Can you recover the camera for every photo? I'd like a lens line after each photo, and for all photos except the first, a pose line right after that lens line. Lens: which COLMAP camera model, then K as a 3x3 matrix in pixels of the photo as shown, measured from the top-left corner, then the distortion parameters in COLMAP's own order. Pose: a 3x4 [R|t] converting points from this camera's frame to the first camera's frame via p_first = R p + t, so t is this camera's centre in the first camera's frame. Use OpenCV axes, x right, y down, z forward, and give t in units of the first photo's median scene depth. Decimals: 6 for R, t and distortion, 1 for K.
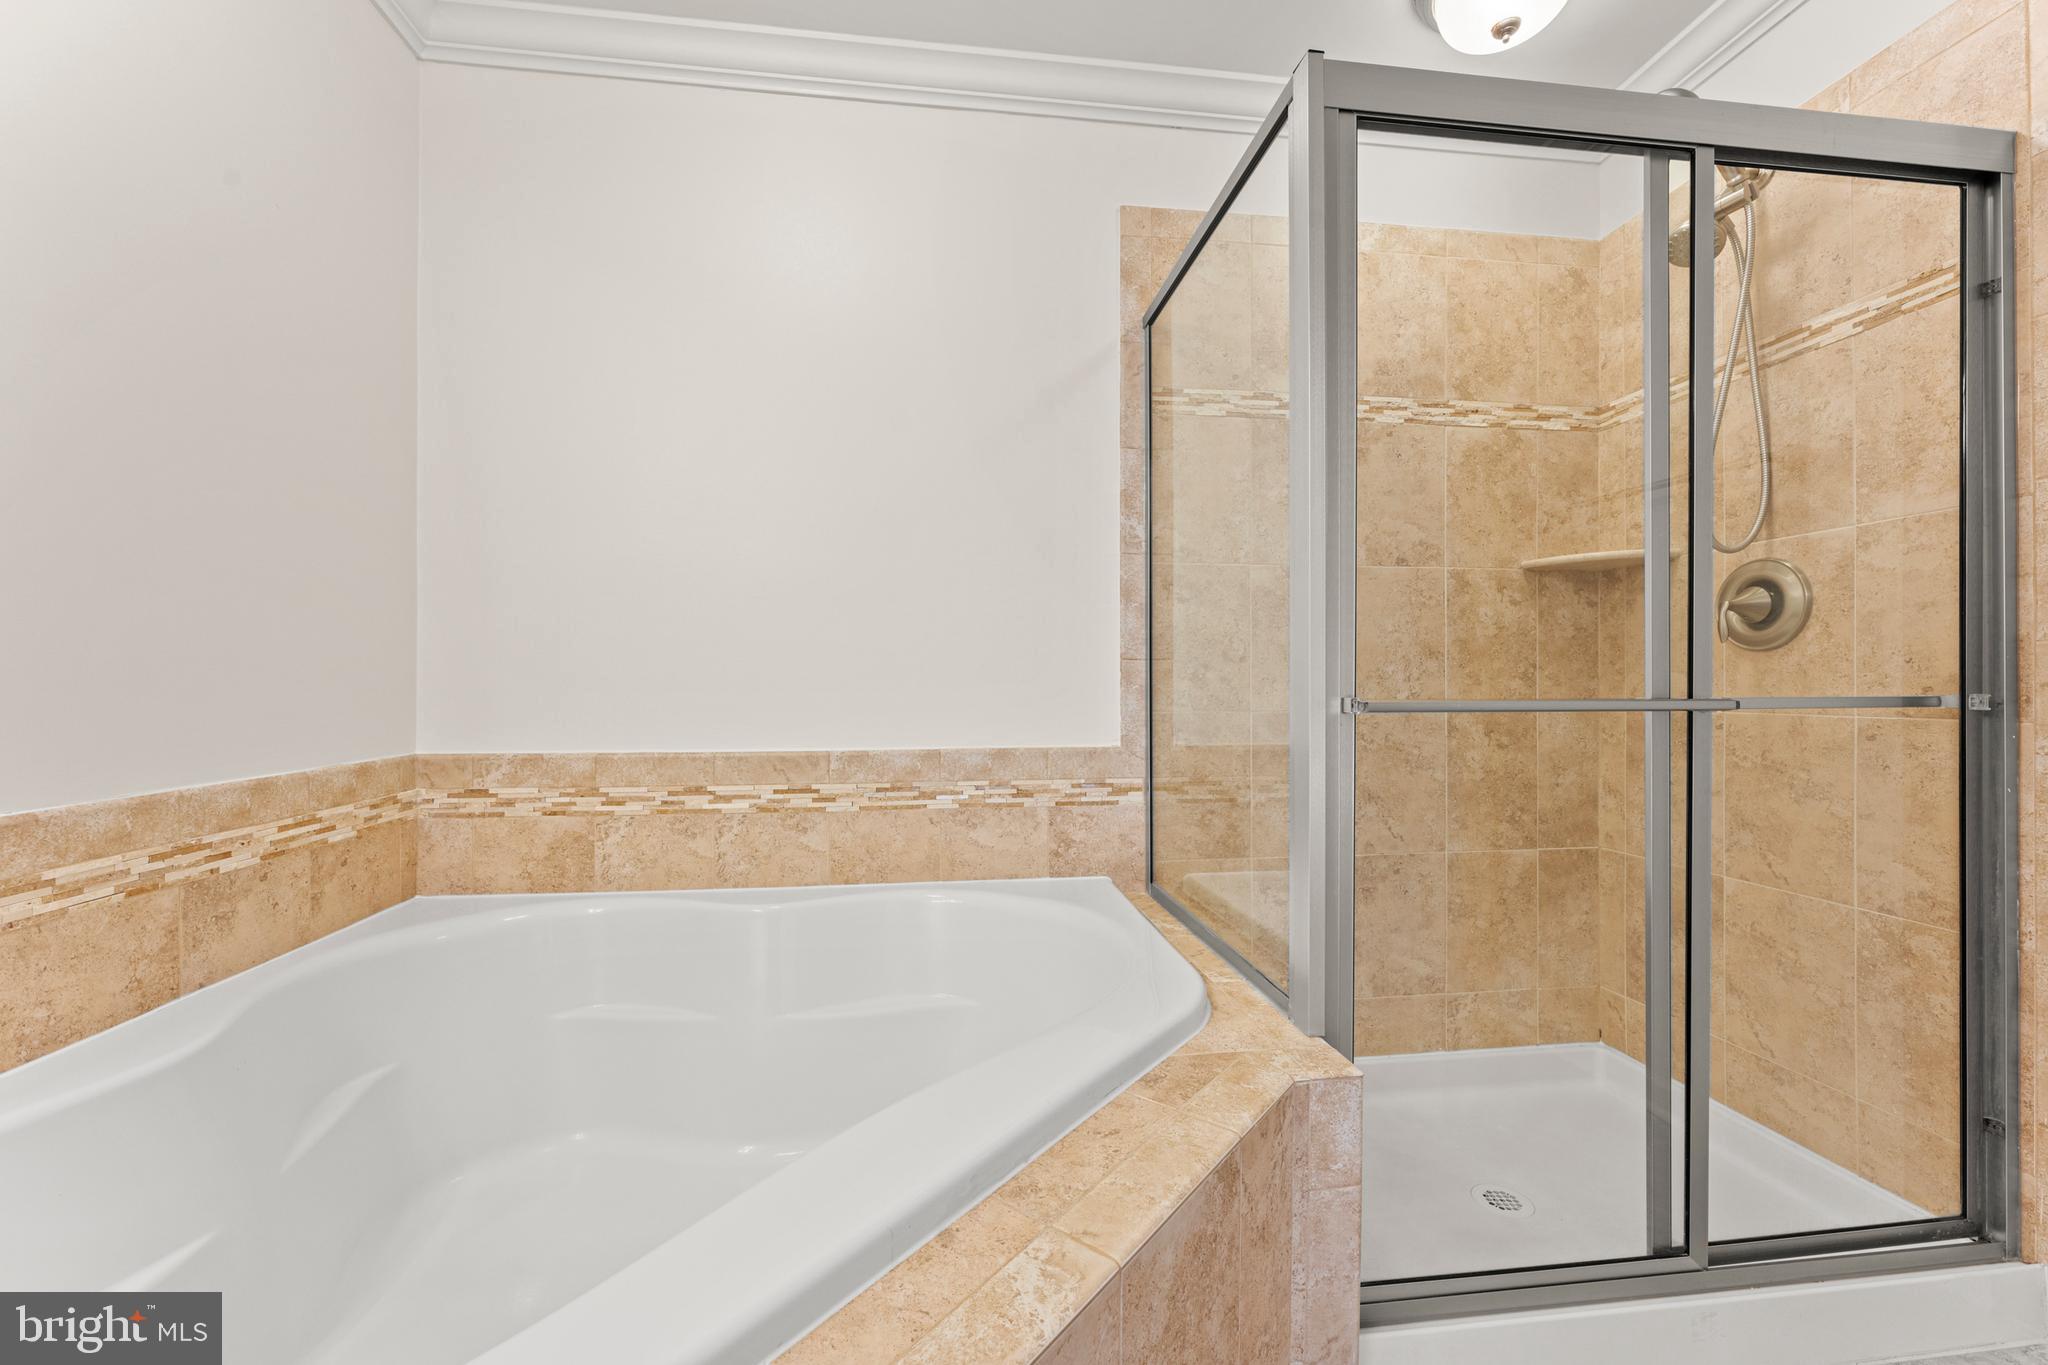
lens RADIAL K [[813.8, 0, 1022.2], [0, 813.8, 689.8], [0, 0, 1]] dist [0.001051, -0.000074]
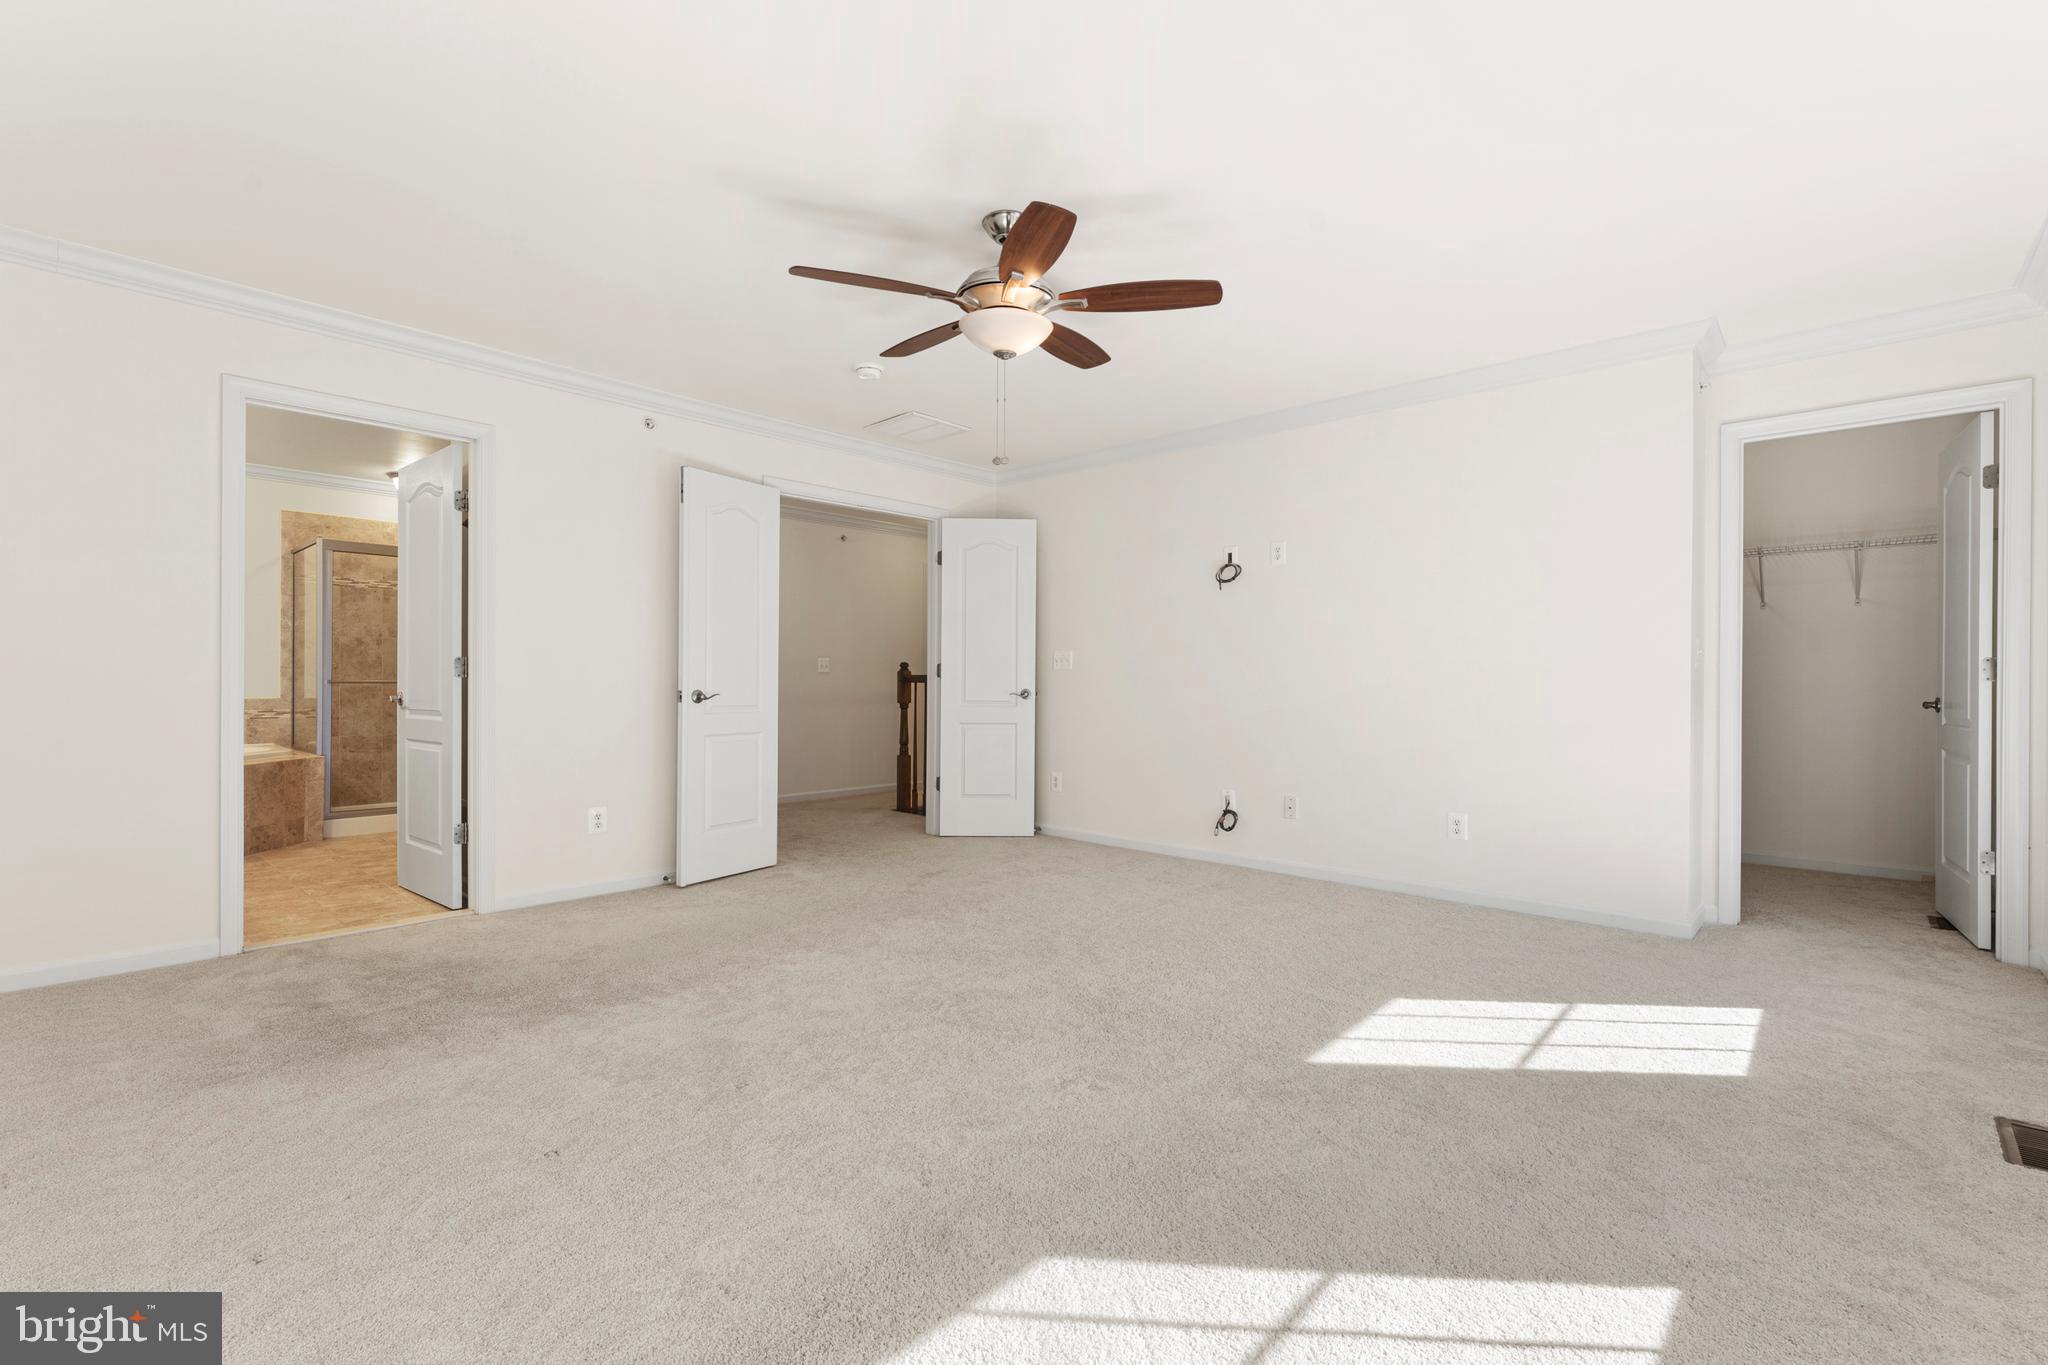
lens RADIAL K [[911.7, 0, 1034.8], [0, 911.7, 687.7], [0, 0, 1]] dist [-0.002988, -0.000021]
pose [[0.757493, 0.007192, 0.652803, 0.042793], [-0.008996, 0.999959, -0.000578, 0.011181], [-0.652781, -0.005435, 0.757527, -3.243881]]
